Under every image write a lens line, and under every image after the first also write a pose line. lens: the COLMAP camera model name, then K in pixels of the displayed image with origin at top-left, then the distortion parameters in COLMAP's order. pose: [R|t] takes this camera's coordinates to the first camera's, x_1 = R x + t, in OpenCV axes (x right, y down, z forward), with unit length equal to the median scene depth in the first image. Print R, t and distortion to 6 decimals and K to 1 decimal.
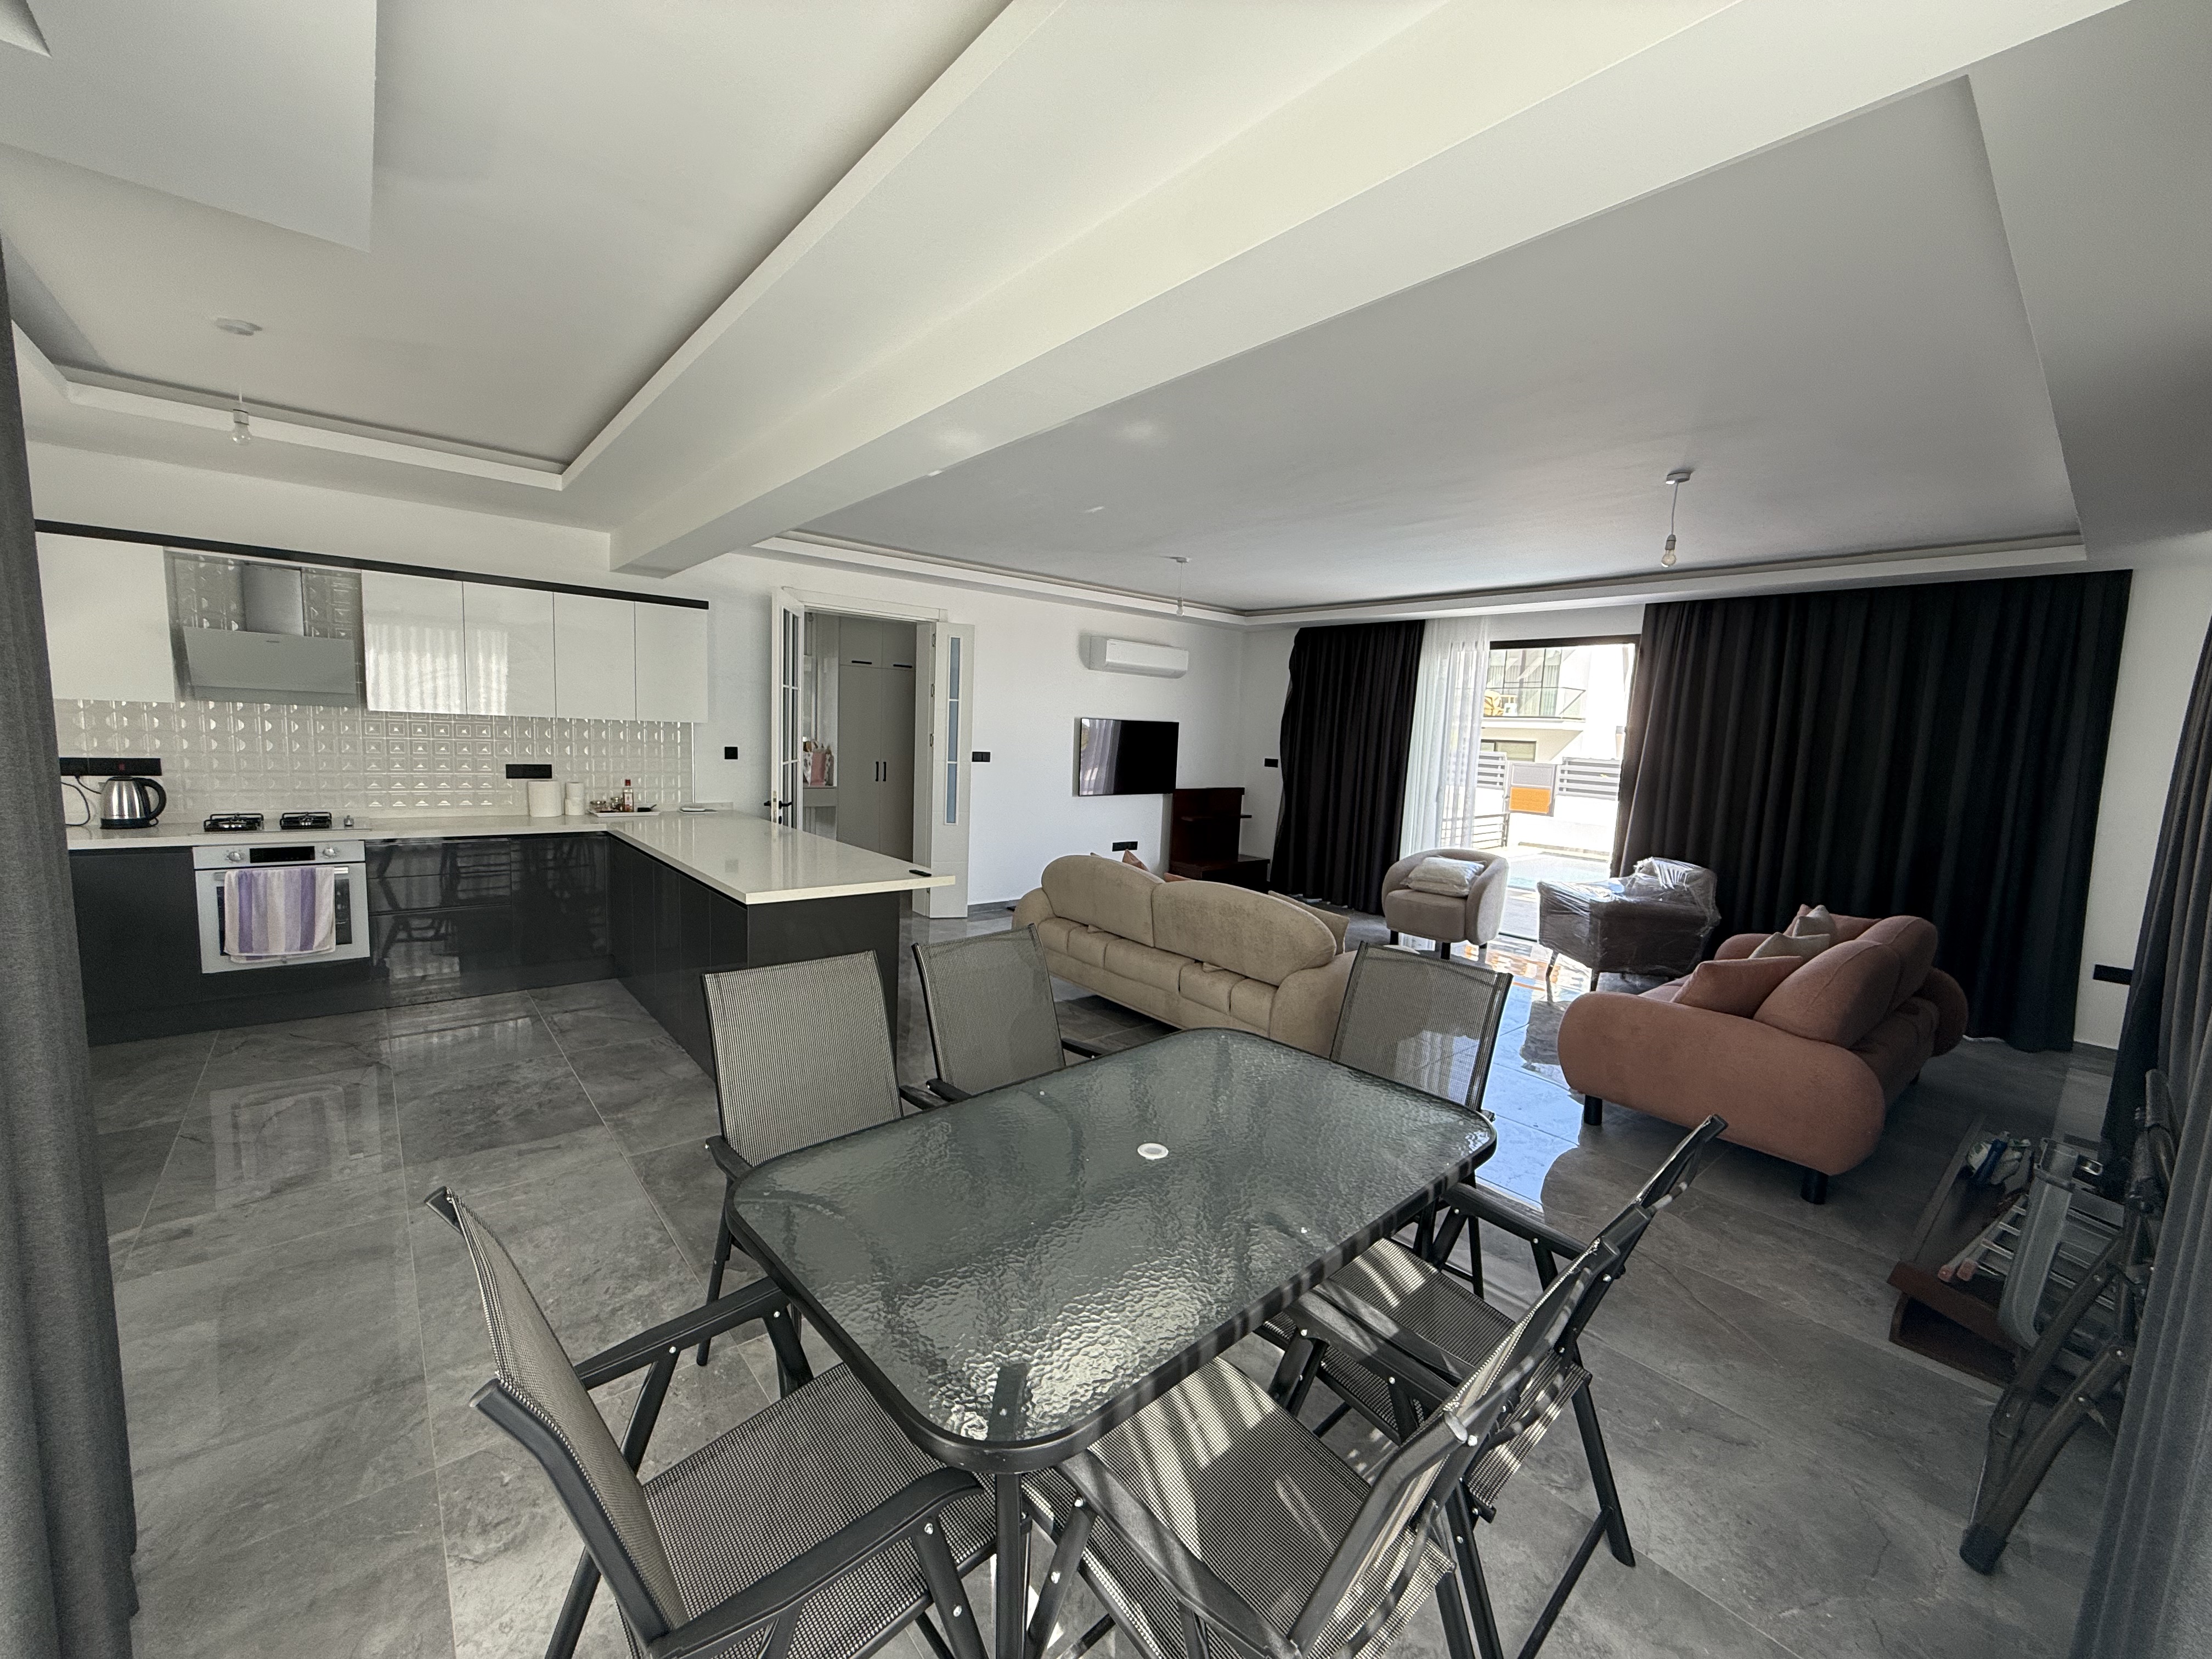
lens RADIAL K [[885.3, 0, 1100.8], [0, 885.3, 830.6], [0, 0, 1]] dist [0.001336, 0.000188]
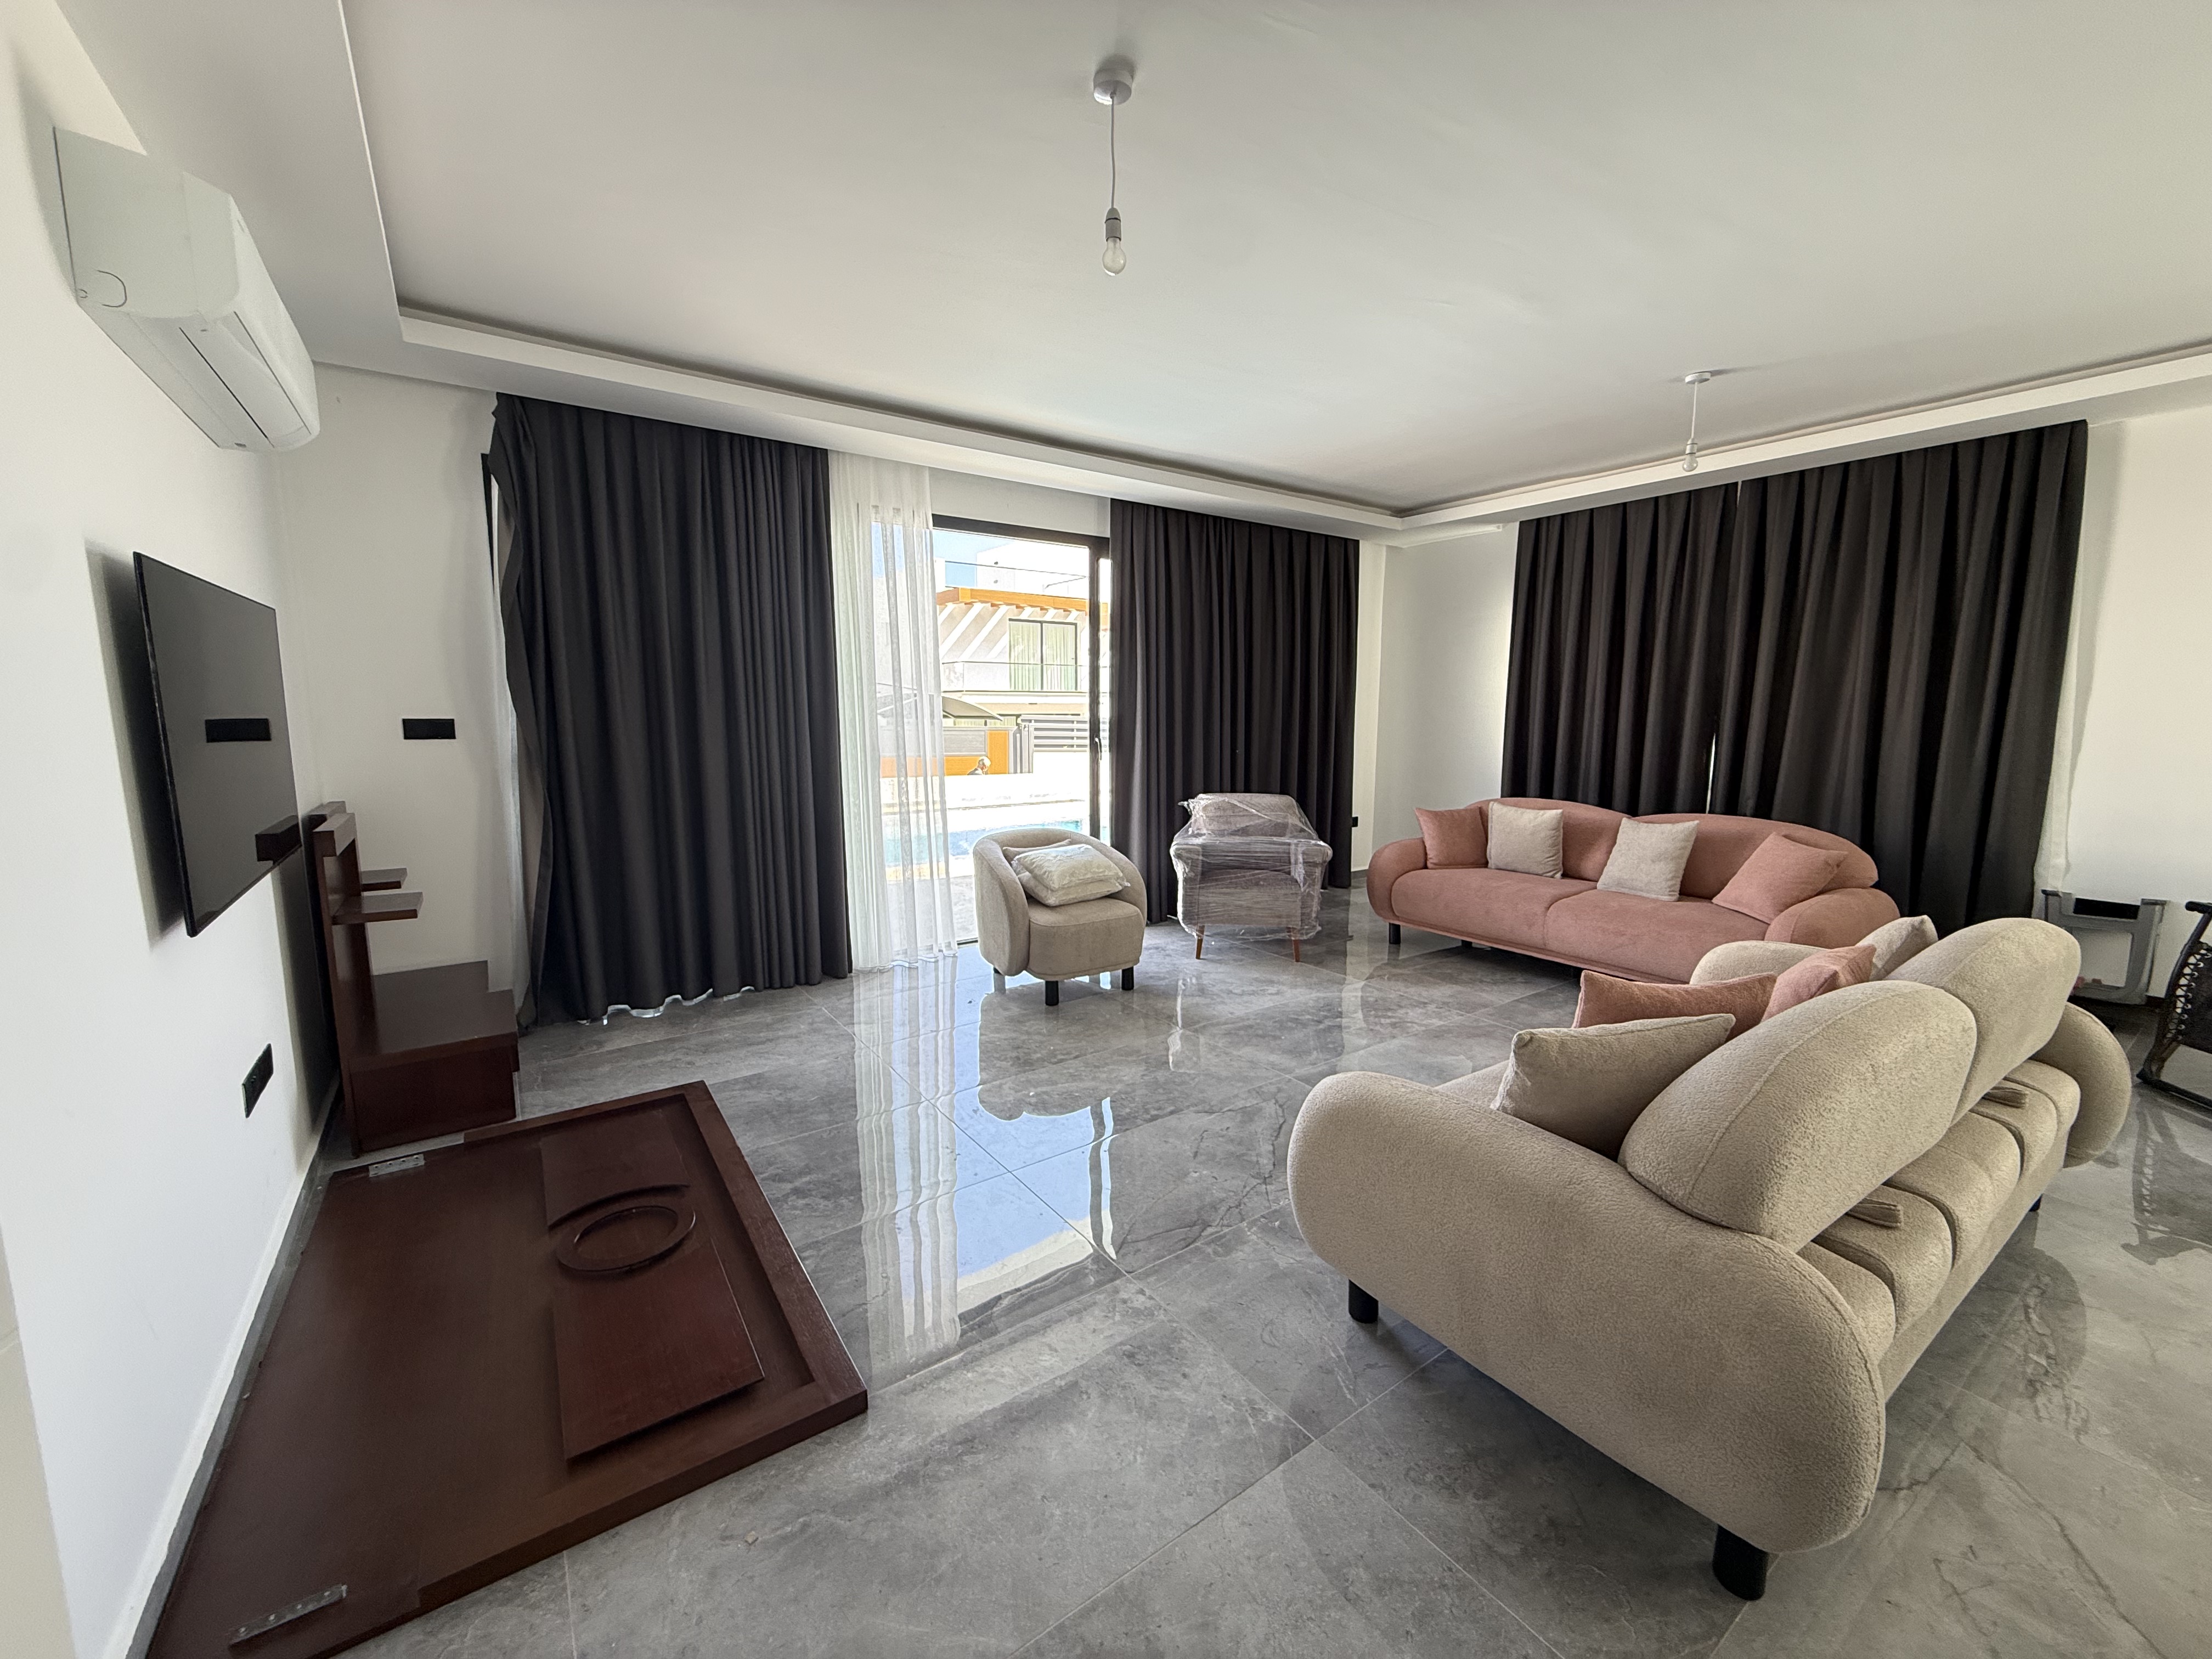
lens RADIAL K [[884.1, 0, 1104.8], [0, 884.1, 830.1], [0, 0, 1]] dist [0.008241, 0.000253]
pose [[0.085235, -0.179236, 0.980107, -0.380998], [0.114945, 0.978888, 0.169017, -0.135207], [-0.989708, 0.098252, 0.104038, 1.381493]]
